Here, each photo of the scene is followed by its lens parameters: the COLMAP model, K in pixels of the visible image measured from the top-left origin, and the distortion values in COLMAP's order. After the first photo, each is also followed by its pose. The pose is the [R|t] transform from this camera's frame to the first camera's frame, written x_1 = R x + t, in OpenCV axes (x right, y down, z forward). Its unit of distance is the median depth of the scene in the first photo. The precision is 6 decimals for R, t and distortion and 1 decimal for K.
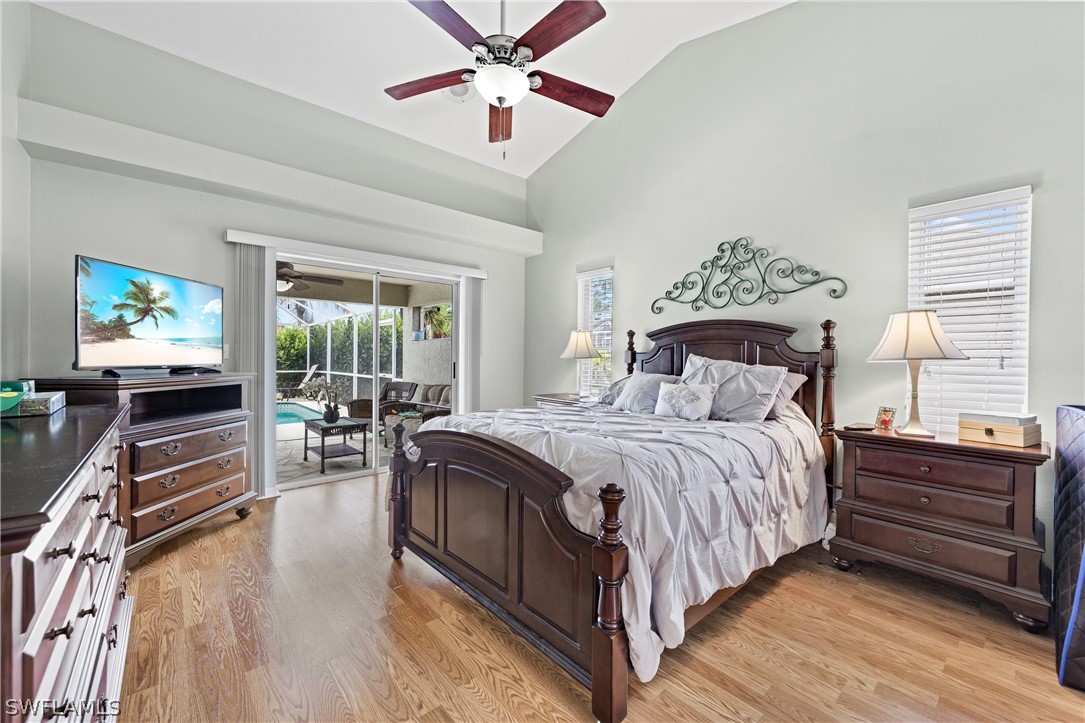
lens RADIAL K [[427.1, 0, 551.6], [0, 427.1, 357.7], [0, 0, 1]] dist [0.006429, -0.000860]
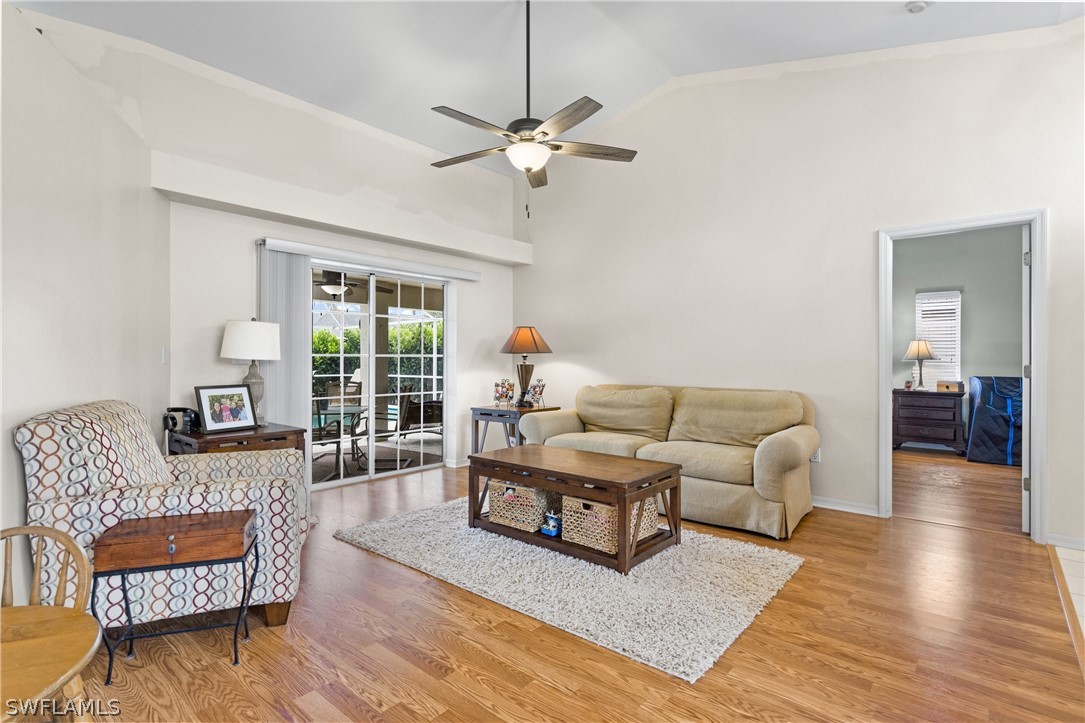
lens RADIAL K [[546.0, 0, 536.7], [0, 546.0, 356.8], [0, 0, 1]] dist [0.011097, -0.001272]
pose [[0.989505, -0.004597, 0.144423, -0.392210], [0.005278, 0.999977, -0.004329, -0.002093], [-0.144400, 0.005046, 0.989507, -0.394527]]
